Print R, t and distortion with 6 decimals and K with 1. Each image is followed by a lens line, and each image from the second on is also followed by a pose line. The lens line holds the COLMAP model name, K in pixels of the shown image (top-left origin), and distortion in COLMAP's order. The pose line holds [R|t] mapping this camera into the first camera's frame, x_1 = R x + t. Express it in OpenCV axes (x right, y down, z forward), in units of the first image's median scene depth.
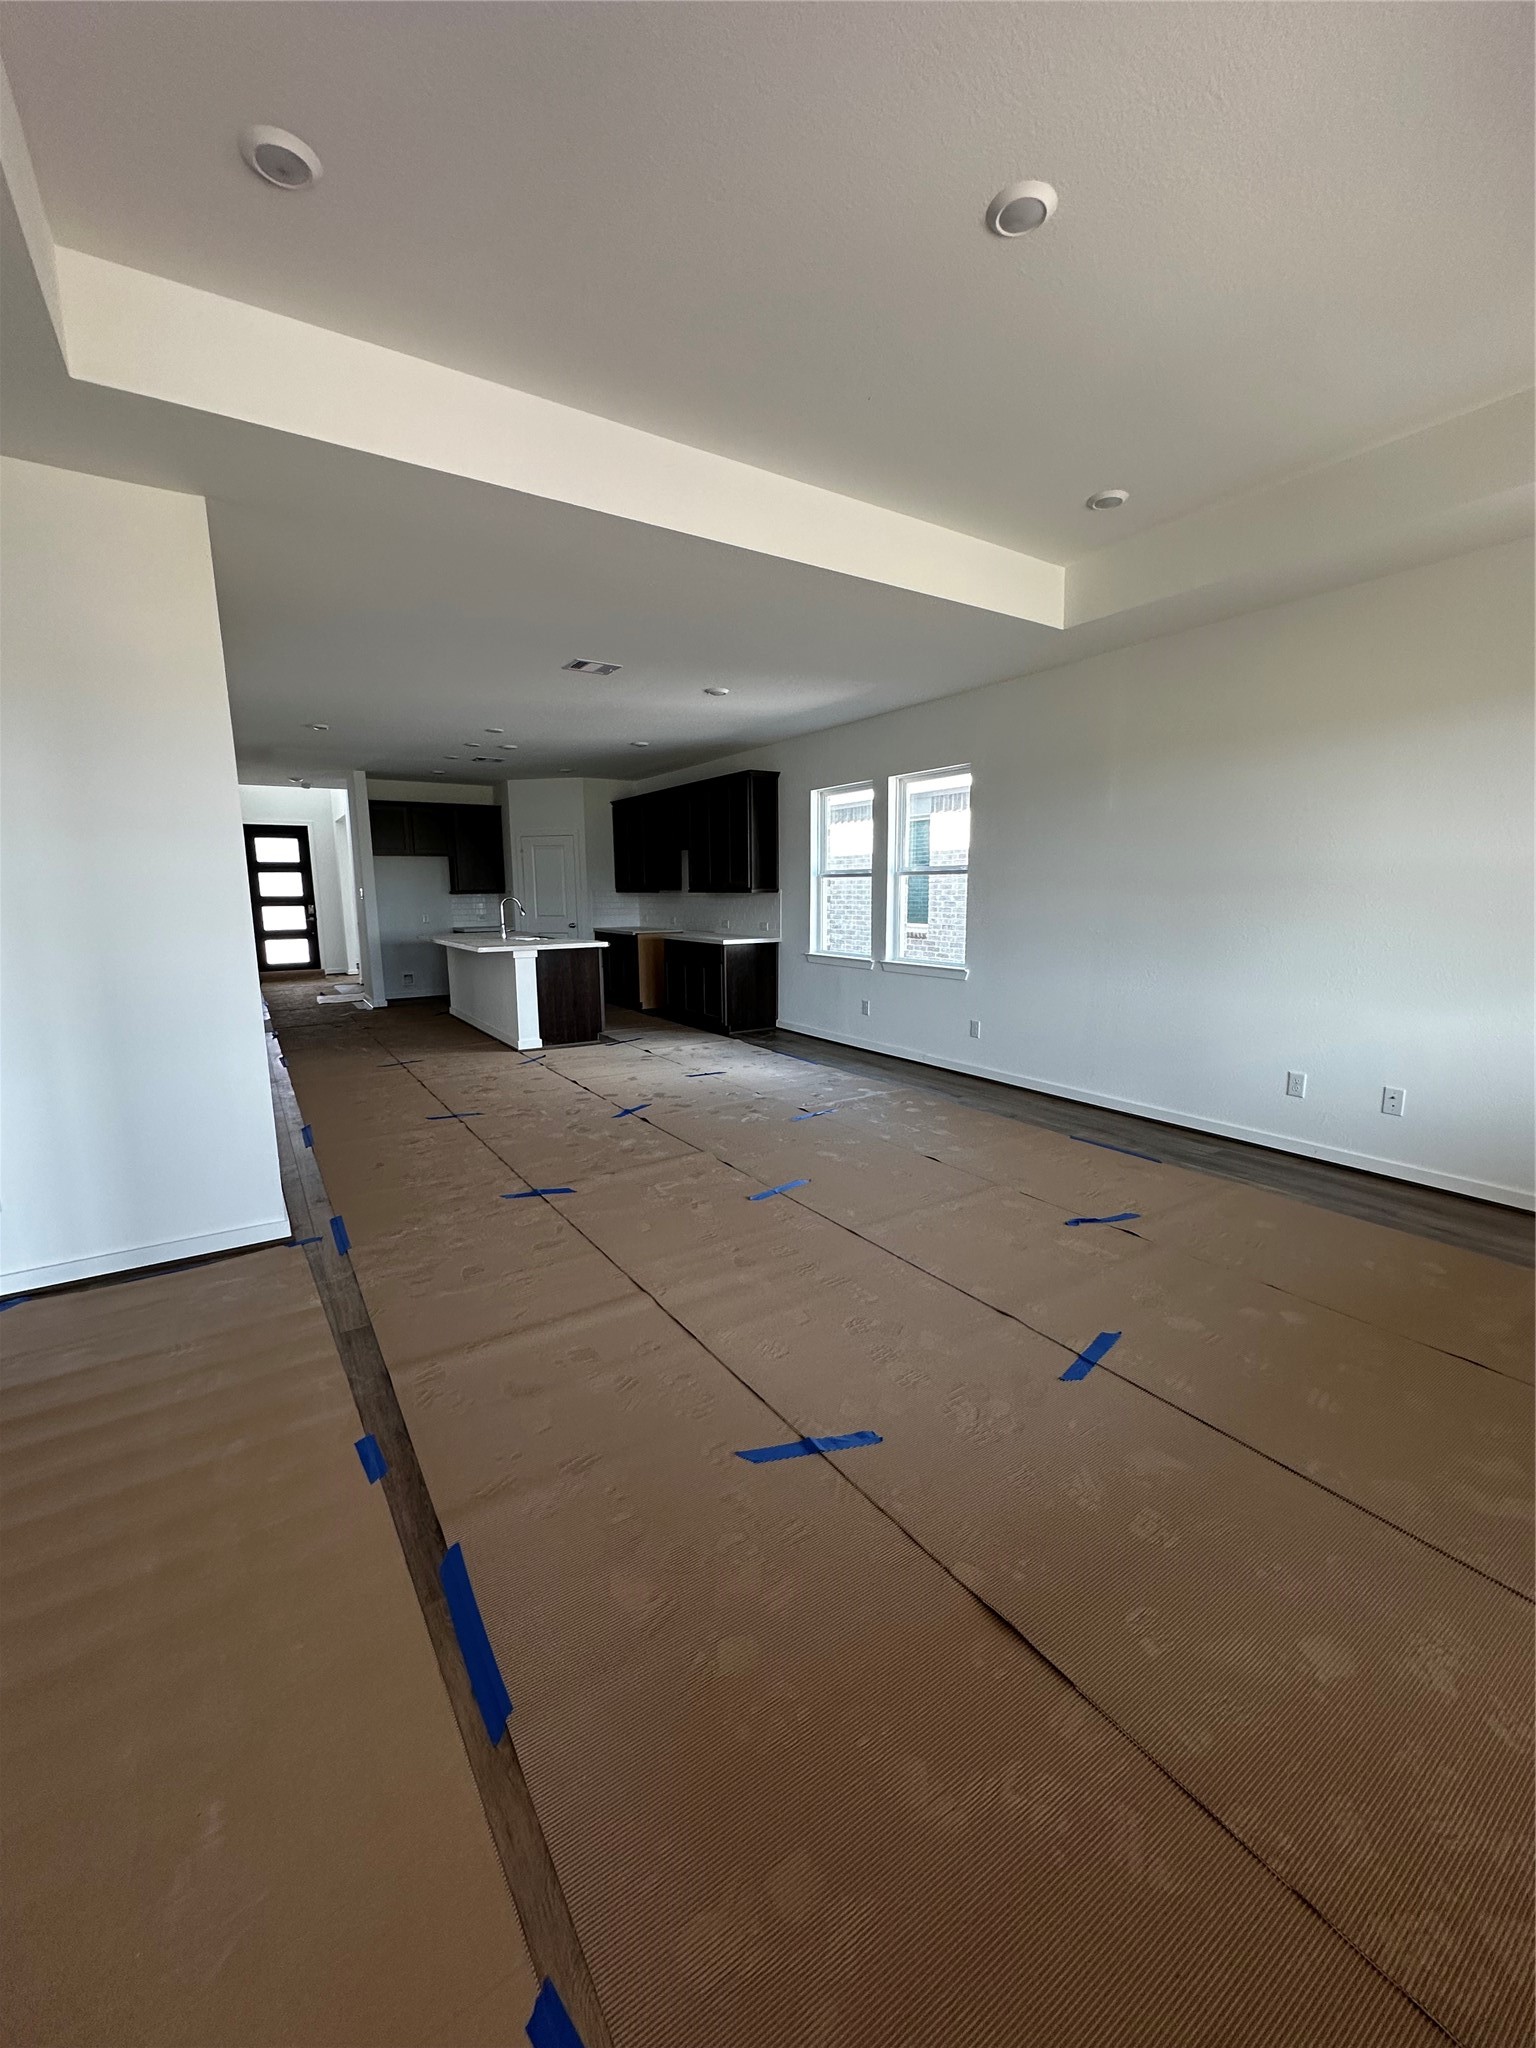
lens RADIAL K [[820.8, 0, 818.9], [0, 820.8, 1004.8], [0, 0, 1]] dist [0.003261, 0.000039]
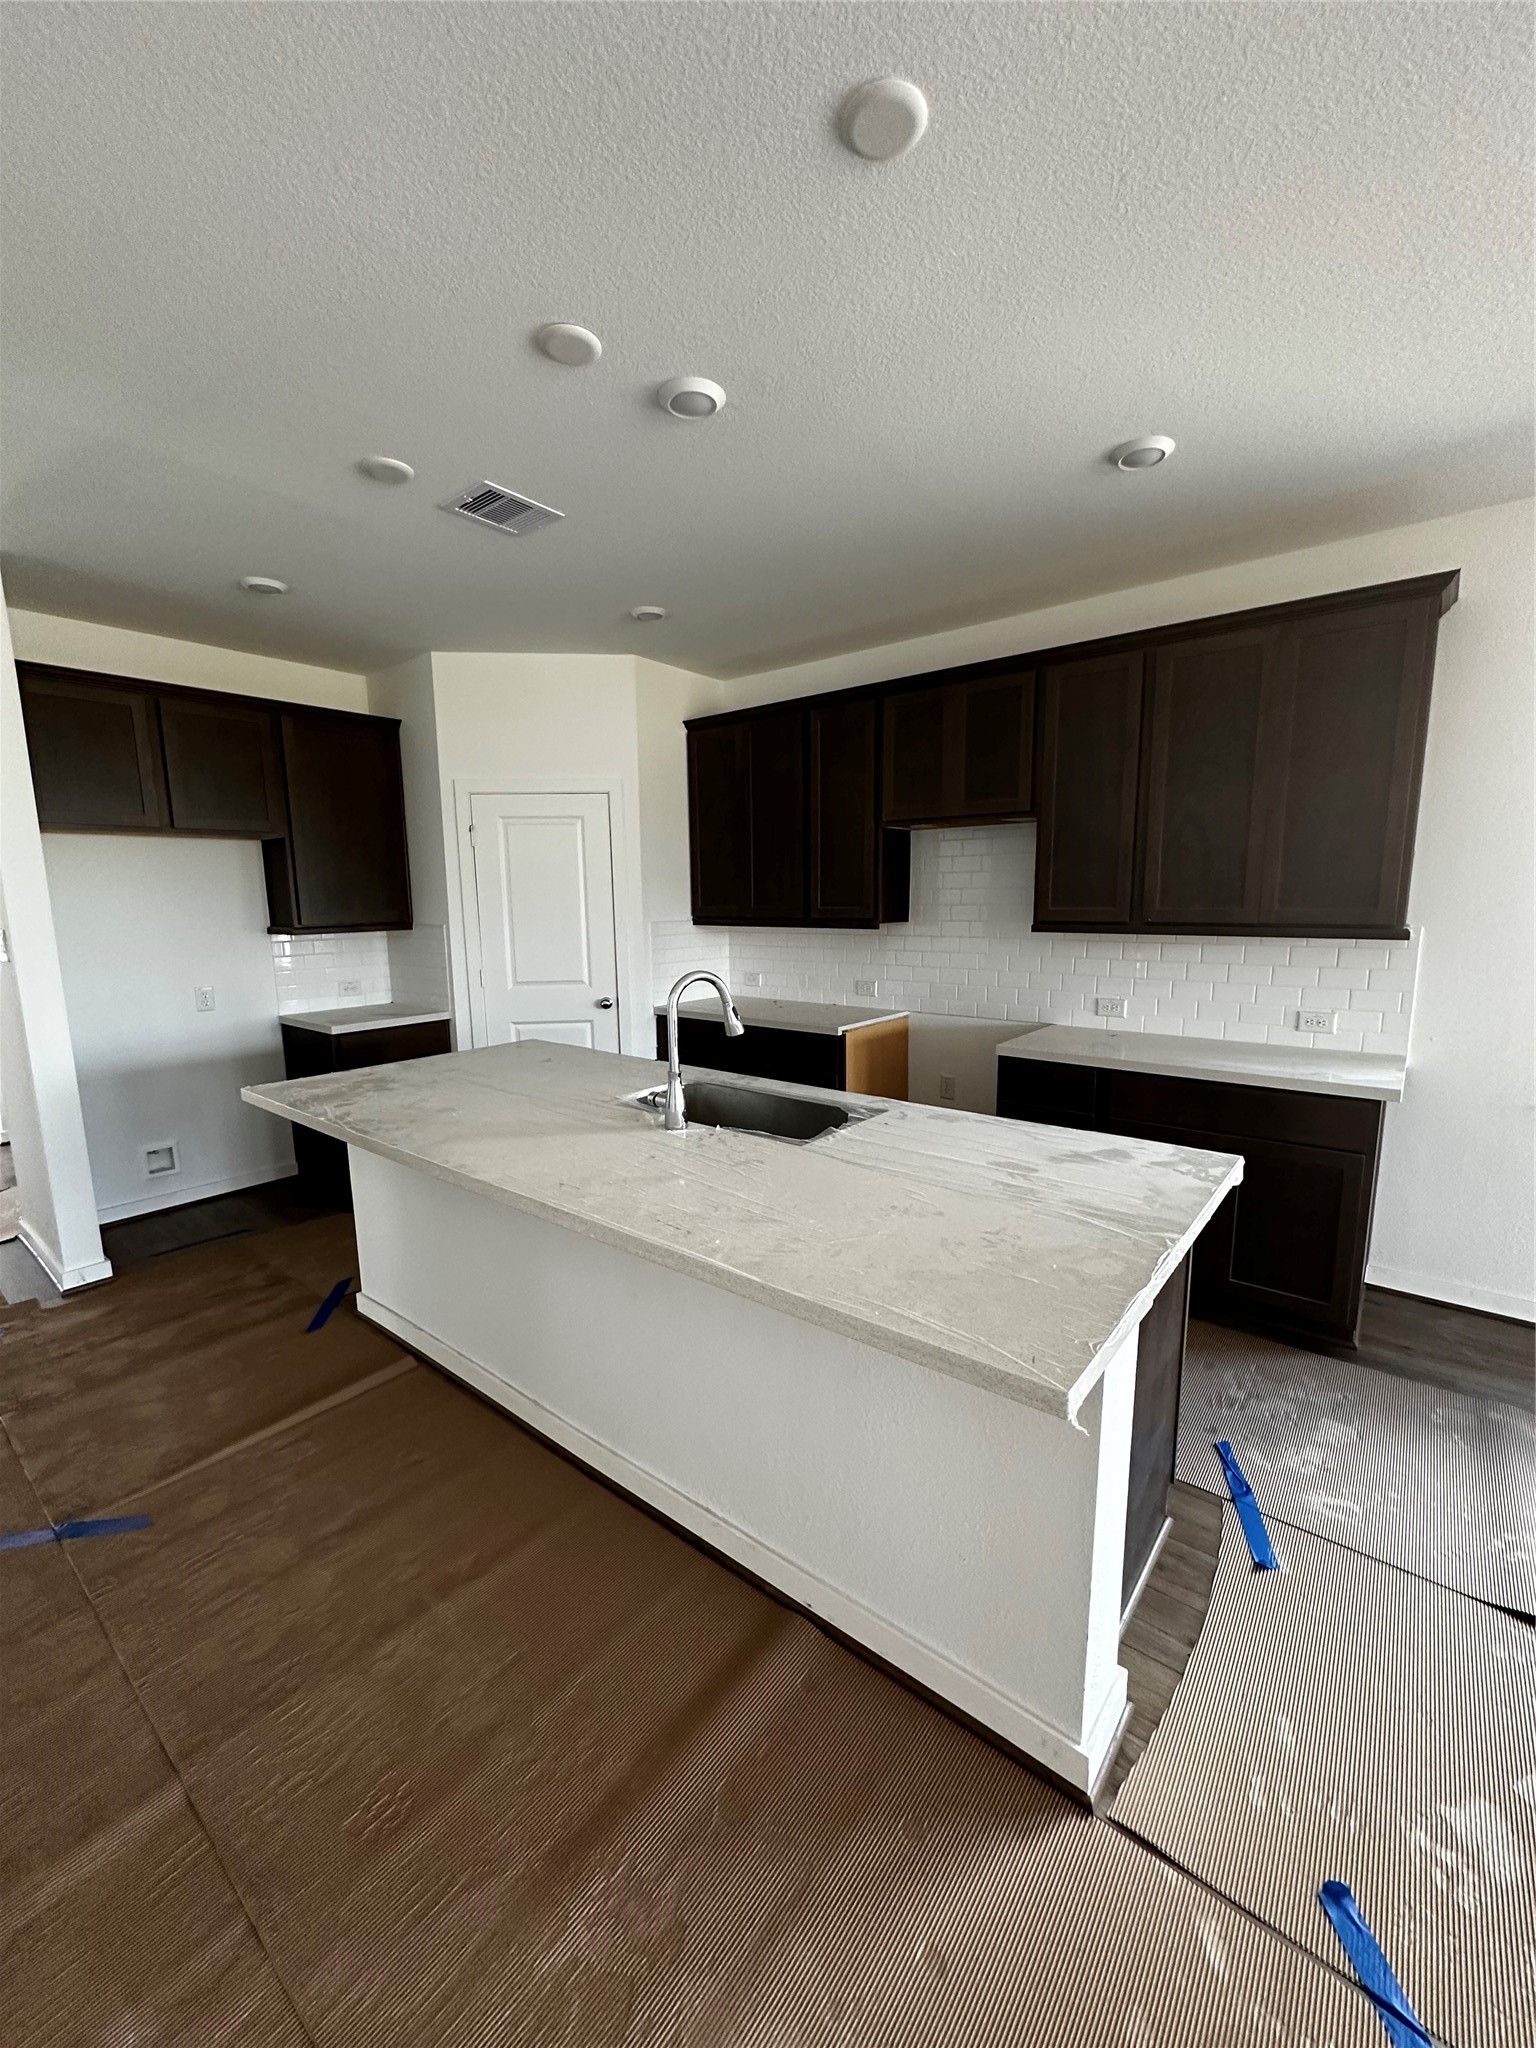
lens RADIAL K [[820.8, 0, 749.4], [0, 820.8, 1029.0], [0, 0, 1]] dist [0.003261, 0.000039]
pose [[0.958067, -0.037945, 0.284021, -0.350449], [0.036149, 0.999280, 0.011564, -0.086248], [-0.284255, -0.000812, 0.958748, 0.568530]]
